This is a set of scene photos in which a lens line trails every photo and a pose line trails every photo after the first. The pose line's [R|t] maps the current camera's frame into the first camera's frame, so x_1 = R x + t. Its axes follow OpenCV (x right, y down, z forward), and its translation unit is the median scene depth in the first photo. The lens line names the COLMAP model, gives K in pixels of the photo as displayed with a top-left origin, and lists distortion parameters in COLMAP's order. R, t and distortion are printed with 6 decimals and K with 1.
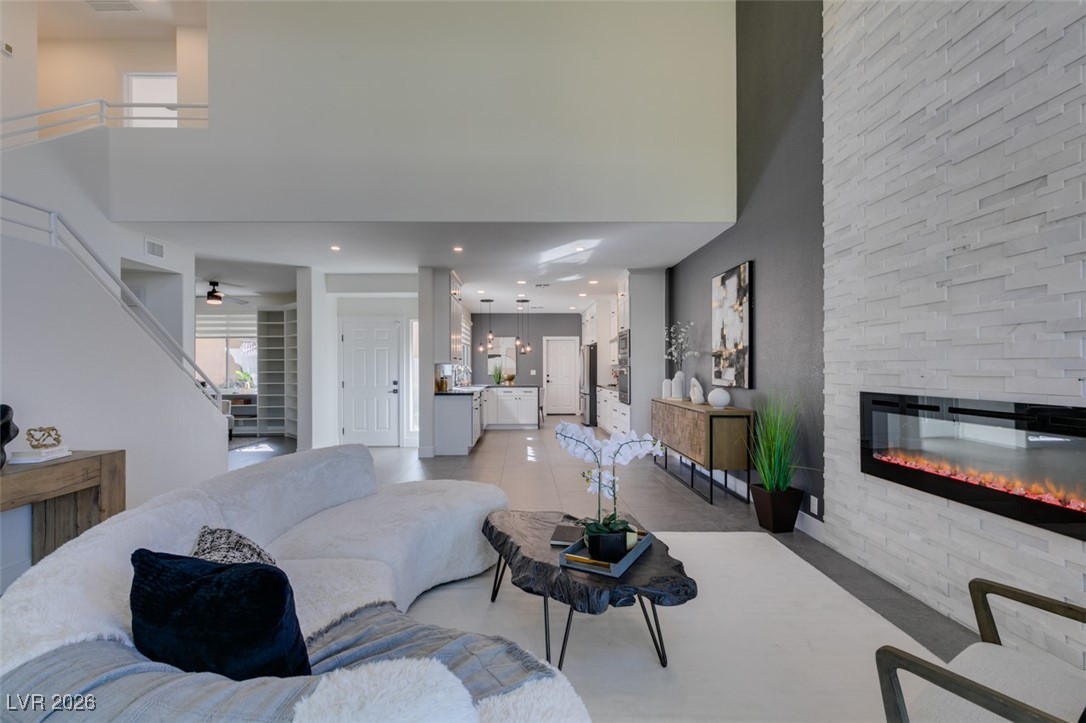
lens RADIAL K [[487.1, 0, 540.3], [0, 487.1, 362.9], [0, 0, 1]] dist [0.001560, -0.000662]
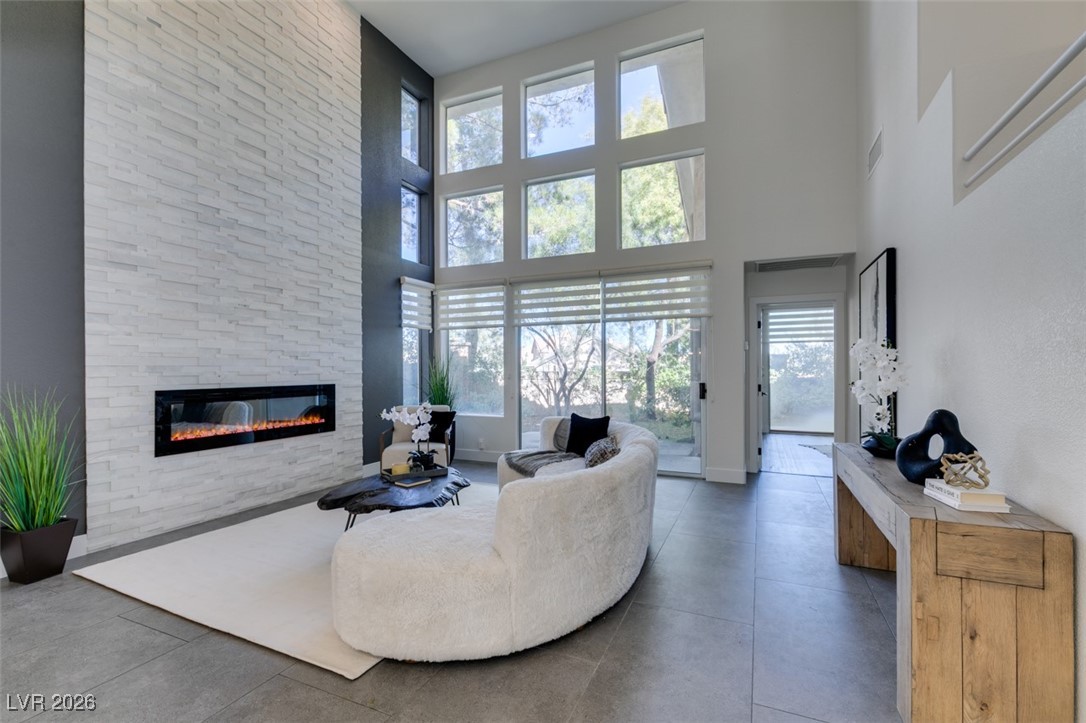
lens RADIAL K [[487.1, 0, 542.0], [0, 487.1, 367.5], [0, 0, 1]] dist [0.001560, -0.000662]
pose [[-0.898202, 0.013749, 0.439369, -0.823680], [0.008930, 0.999875, -0.013031, 0.028182], [-0.439493, -0.007781, -0.898212, 1.863294]]
